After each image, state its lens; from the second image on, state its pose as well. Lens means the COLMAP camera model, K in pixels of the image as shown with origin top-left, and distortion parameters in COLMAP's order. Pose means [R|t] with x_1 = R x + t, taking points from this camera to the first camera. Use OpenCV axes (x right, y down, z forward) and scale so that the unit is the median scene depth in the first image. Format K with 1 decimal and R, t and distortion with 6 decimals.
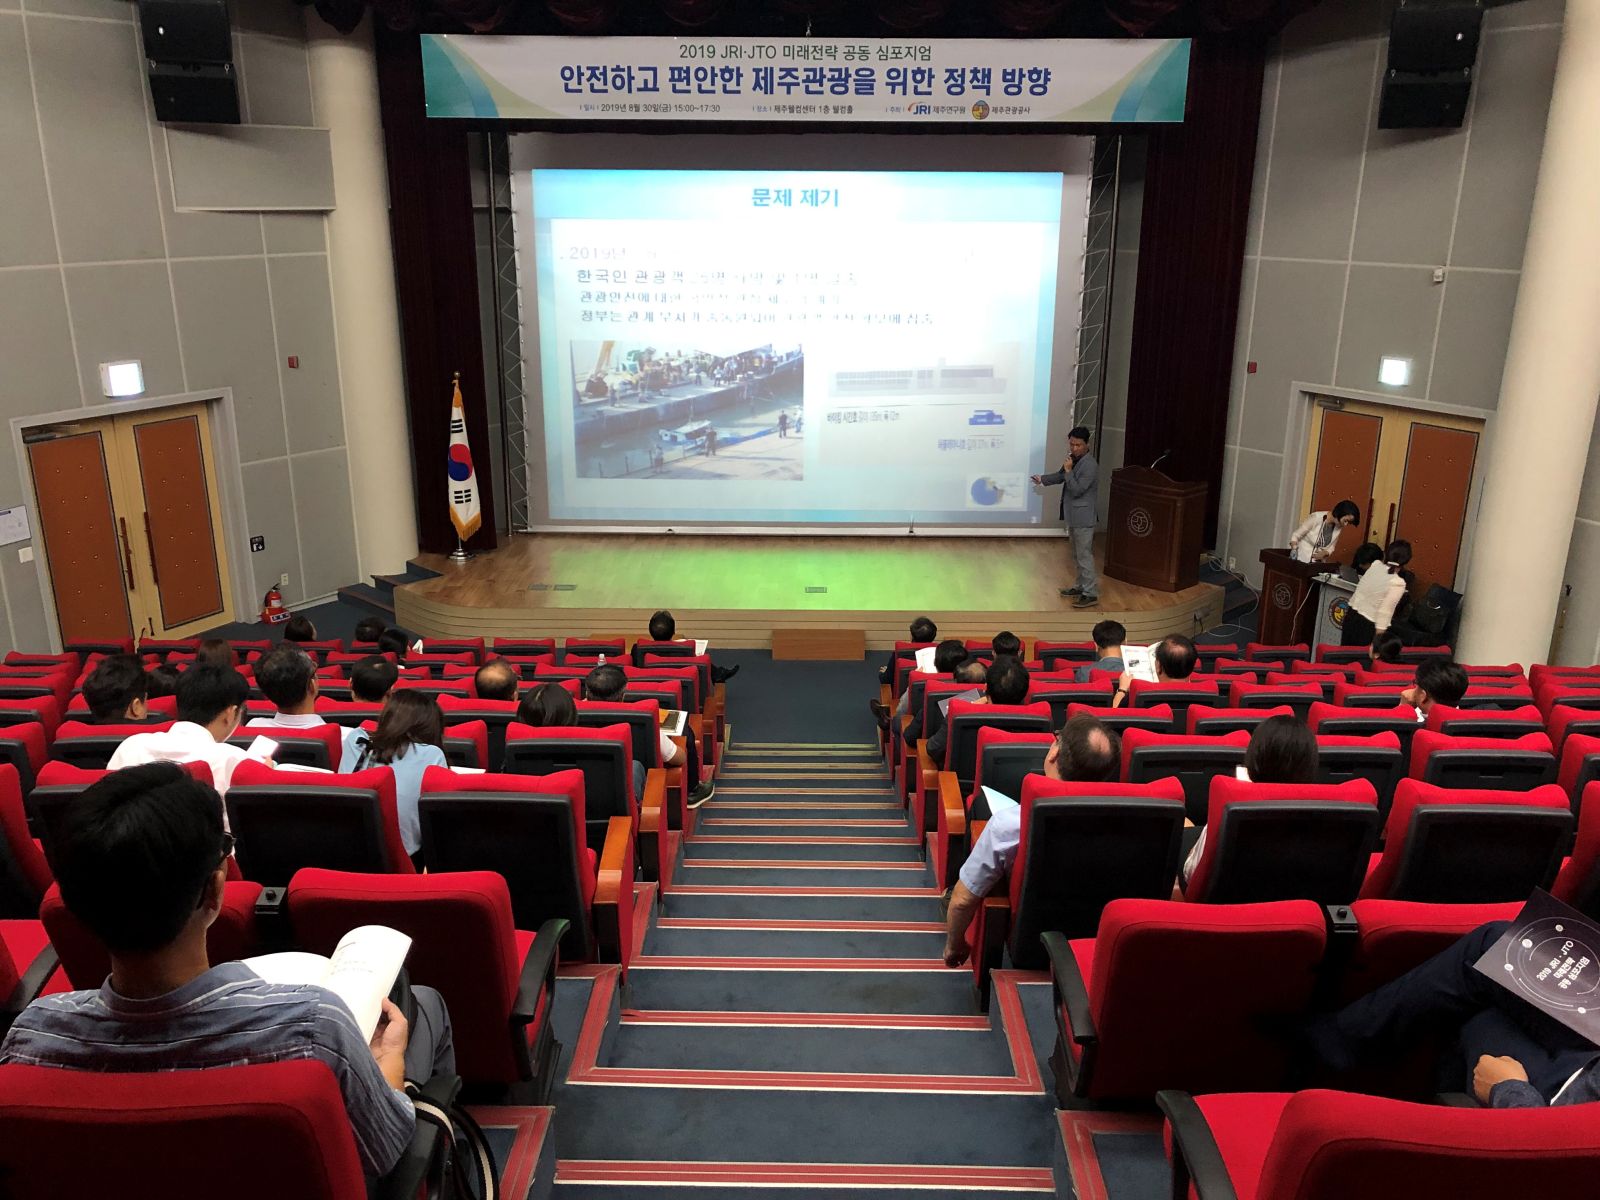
lens RADIAL K [[1266.0, 0, 800.0], [0, 1266.0, 600.0], [0, 0, 1]] dist [-0.010960, -0.004393]
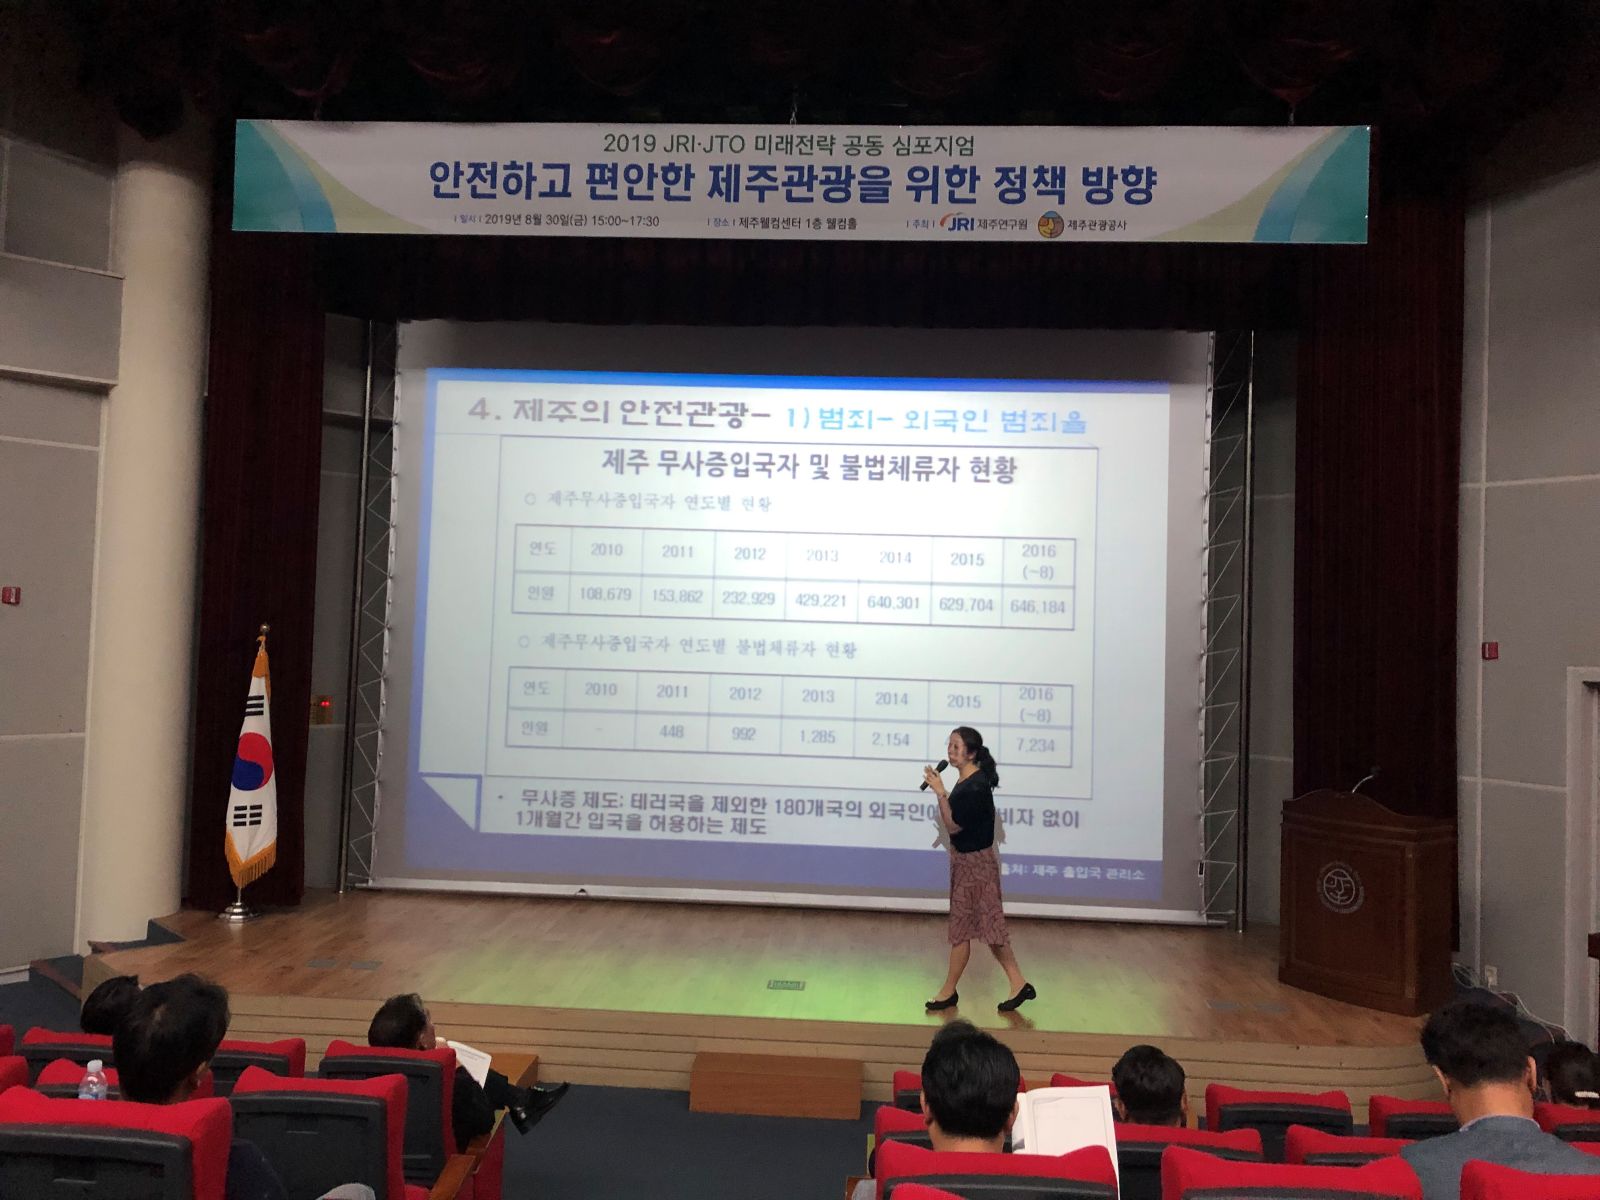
lens RADIAL K [[1250.9, 0, 800.0], [0, 1250.9, 600.0], [0, 0, 1]] dist [0.005068, 0.003237]
pose [[0.998181, 0.021835, -0.056192, 0.049815], [-0.039714, 0.939434, -0.340422, 0.022294], [0.045356, 0.342034, 0.938592, 0.418846]]
